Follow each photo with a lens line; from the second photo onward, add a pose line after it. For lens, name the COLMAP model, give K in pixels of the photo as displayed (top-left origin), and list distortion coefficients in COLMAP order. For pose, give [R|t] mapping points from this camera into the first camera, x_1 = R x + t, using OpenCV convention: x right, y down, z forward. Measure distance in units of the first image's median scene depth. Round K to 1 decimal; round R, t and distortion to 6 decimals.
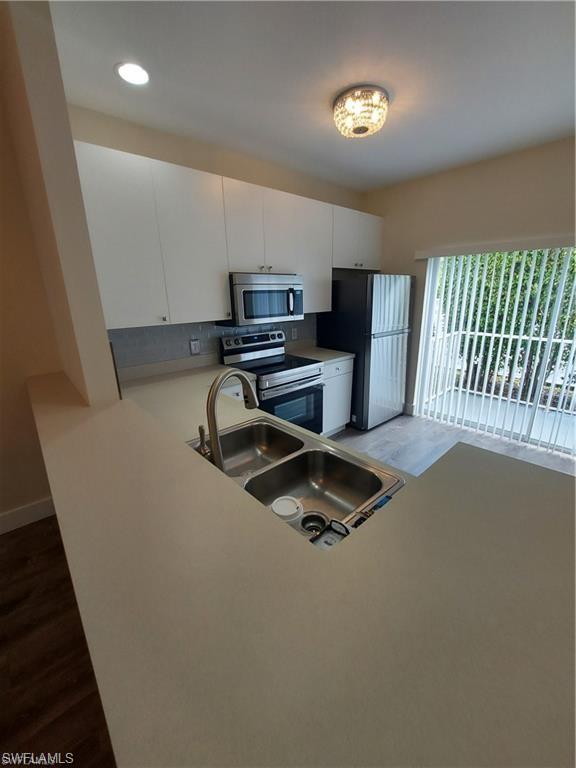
lens RADIAL K [[305.3, 0, 288.0], [0, 305.3, 385.0], [0, 0, 1]] dist [-0.018721, 0.000022]
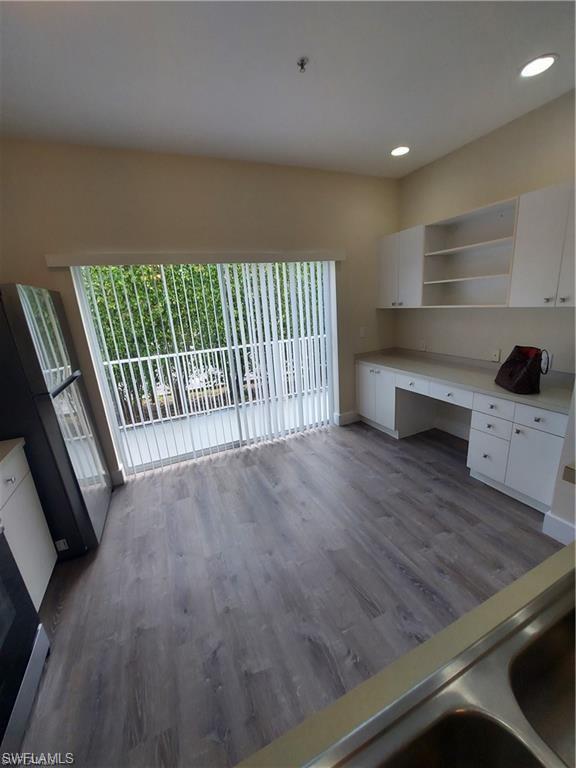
lens RADIAL K [[305.3, 0, 289.0], [0, 305.3, 390.4], [0, 0, 1]] dist [-0.018721, 0.000022]
pose [[0.282016, -0.263708, 0.922456, -0.111796], [0.333506, 0.928468, 0.163466, -0.121908], [-0.899578, 0.261544, 0.349791, 0.451456]]
